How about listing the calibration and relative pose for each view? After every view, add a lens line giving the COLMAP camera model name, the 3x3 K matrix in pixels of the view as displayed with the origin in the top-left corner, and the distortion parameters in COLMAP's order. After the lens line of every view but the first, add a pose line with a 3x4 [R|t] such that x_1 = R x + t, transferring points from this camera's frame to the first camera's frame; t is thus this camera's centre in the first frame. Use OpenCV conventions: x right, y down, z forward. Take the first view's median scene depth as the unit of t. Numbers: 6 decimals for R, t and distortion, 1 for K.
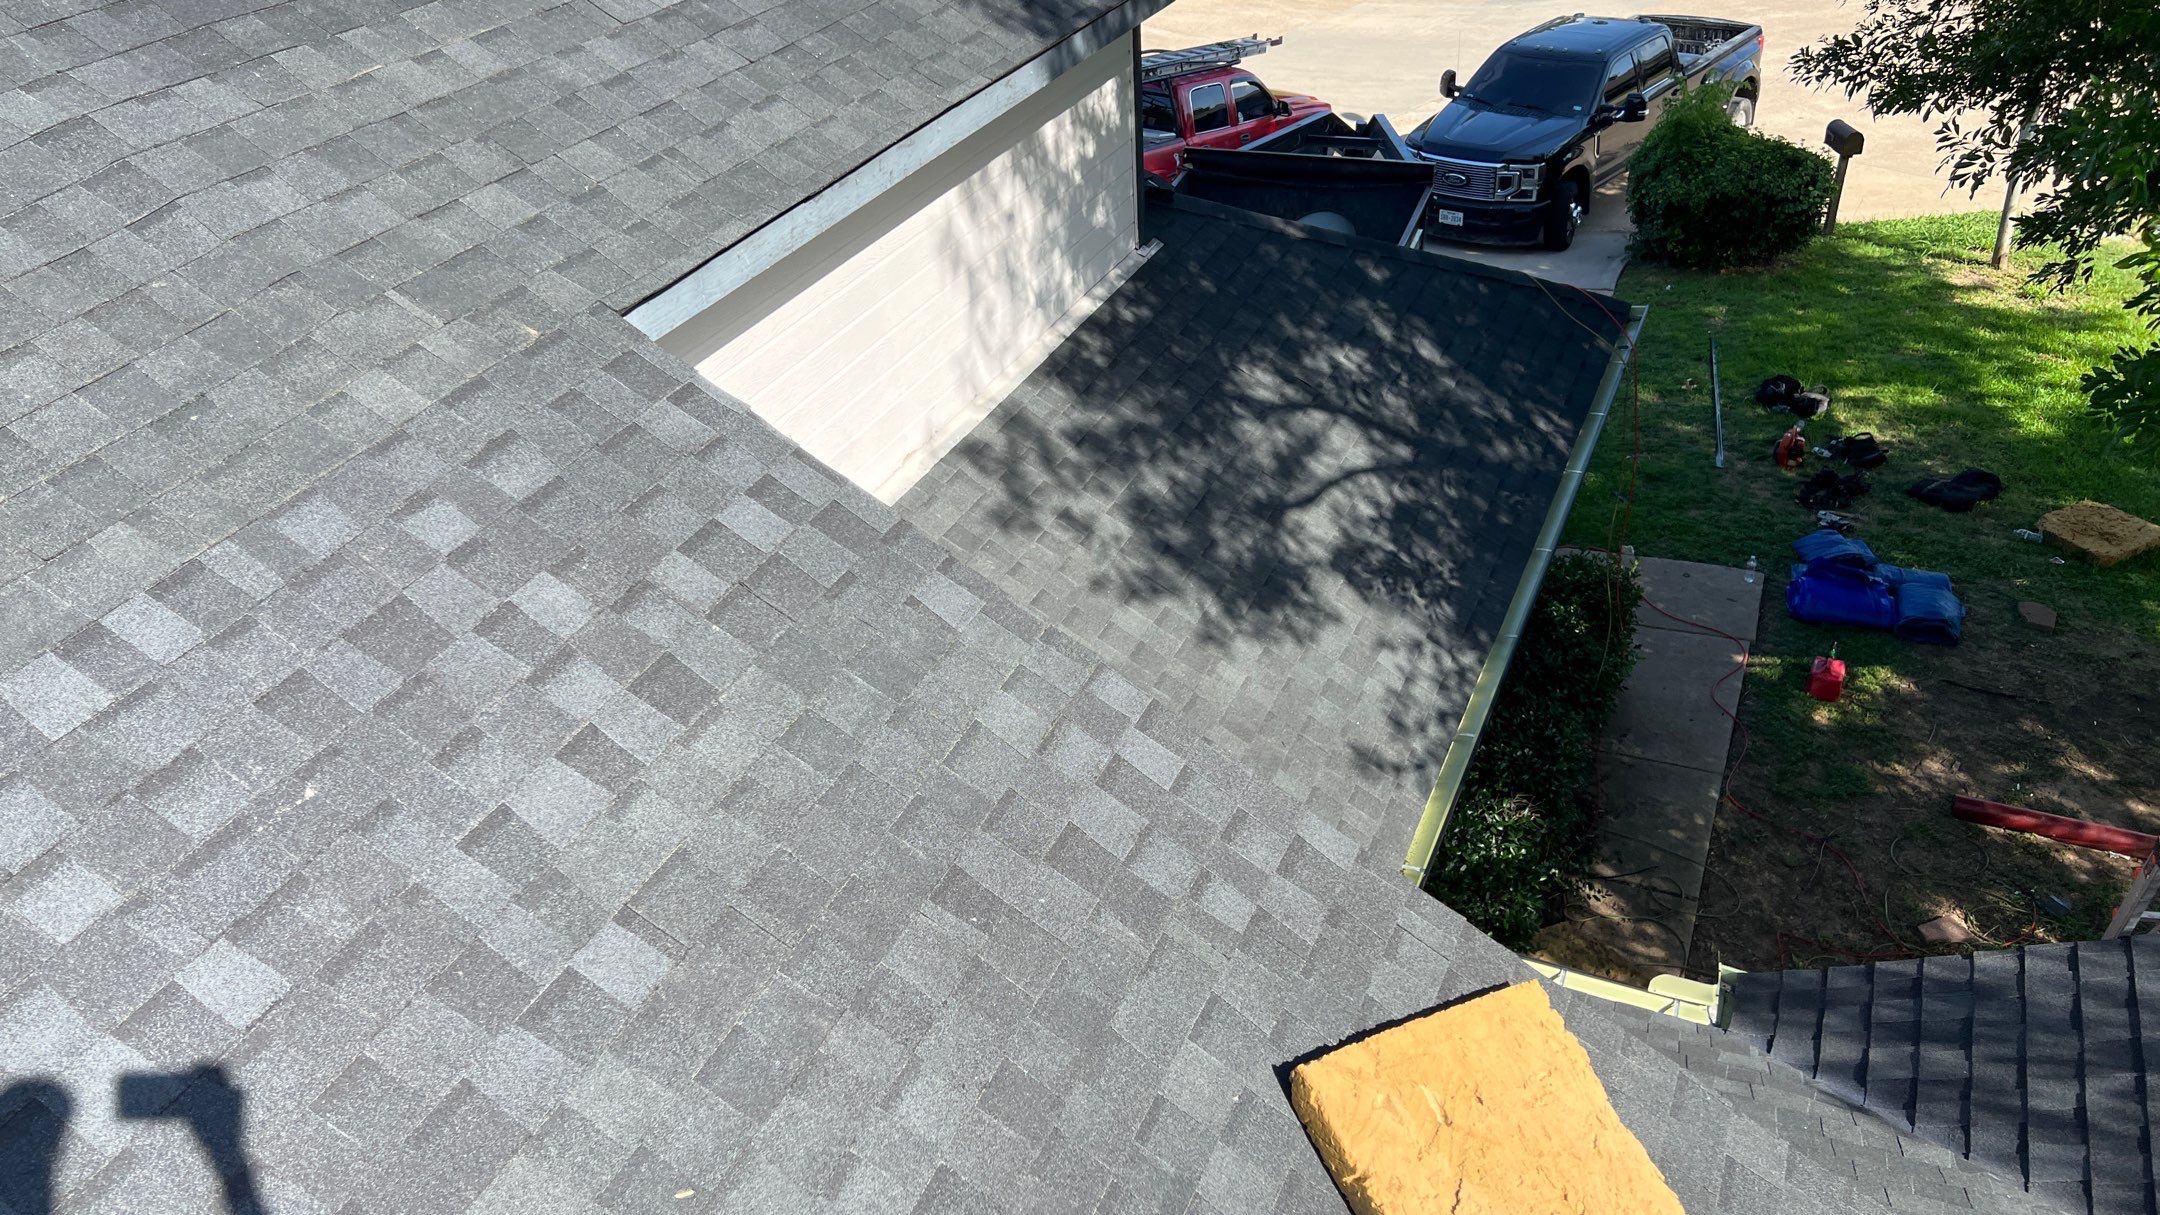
lens RADIAL K [[1652.6, 0, 1080.0], [0, 1652.6, 607.5], [0, 0, 1]] dist [0.028055, -0.004859]
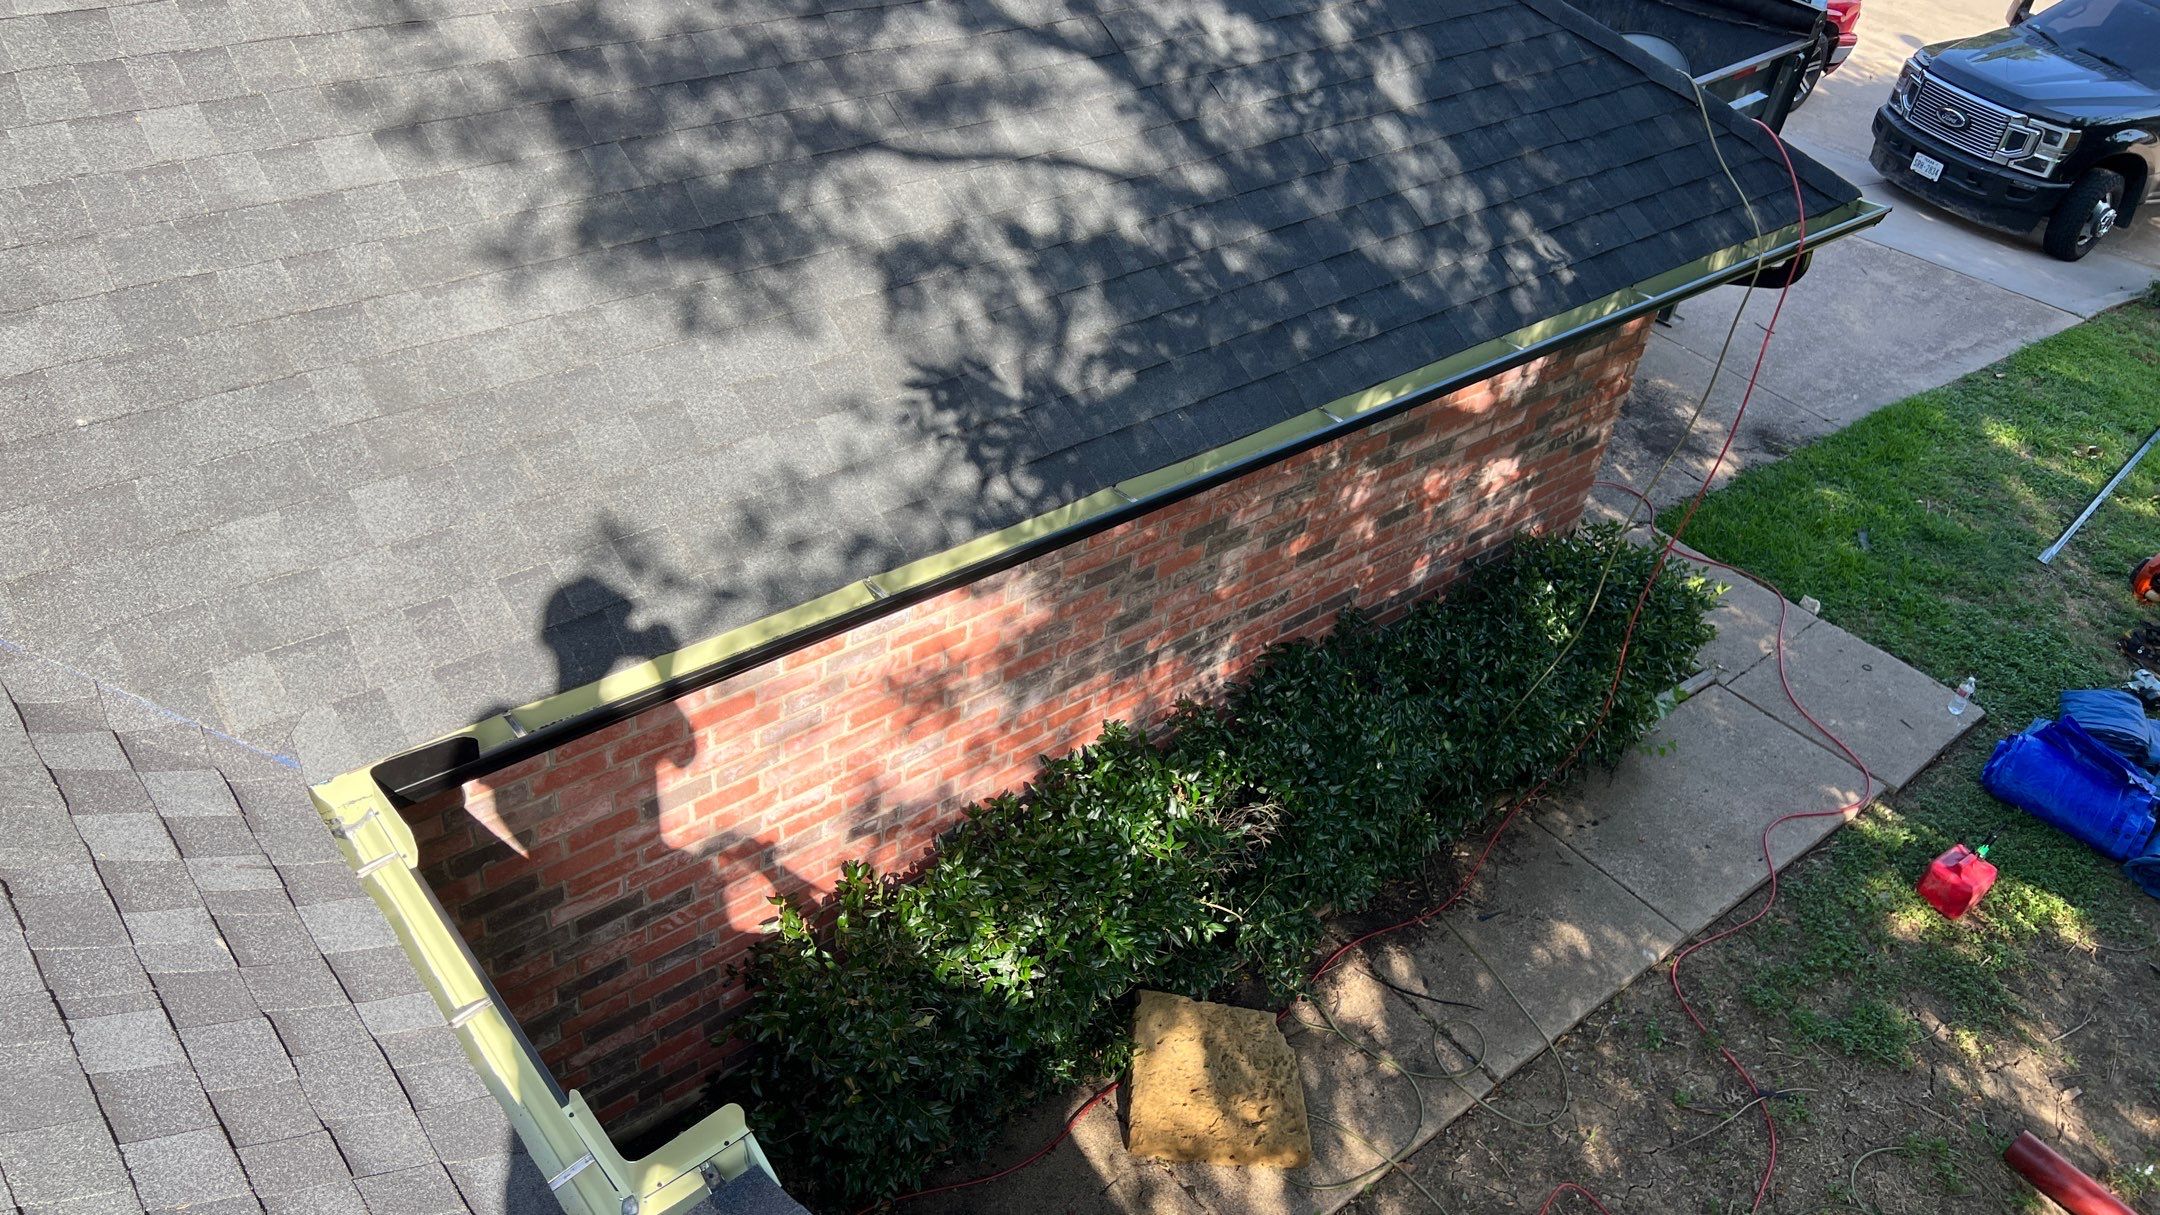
lens RADIAL K [[1652.6, 0, 1080.0], [0, 1652.6, 607.5], [0, 0, 1]] dist [0.028055, -0.004859]
pose [[0.886094, 0.394803, -0.242831, 0.352514], [-0.374430, 0.918510, 0.127046, -0.011248], [0.273202, -0.021652, 0.961713, 0.398848]]
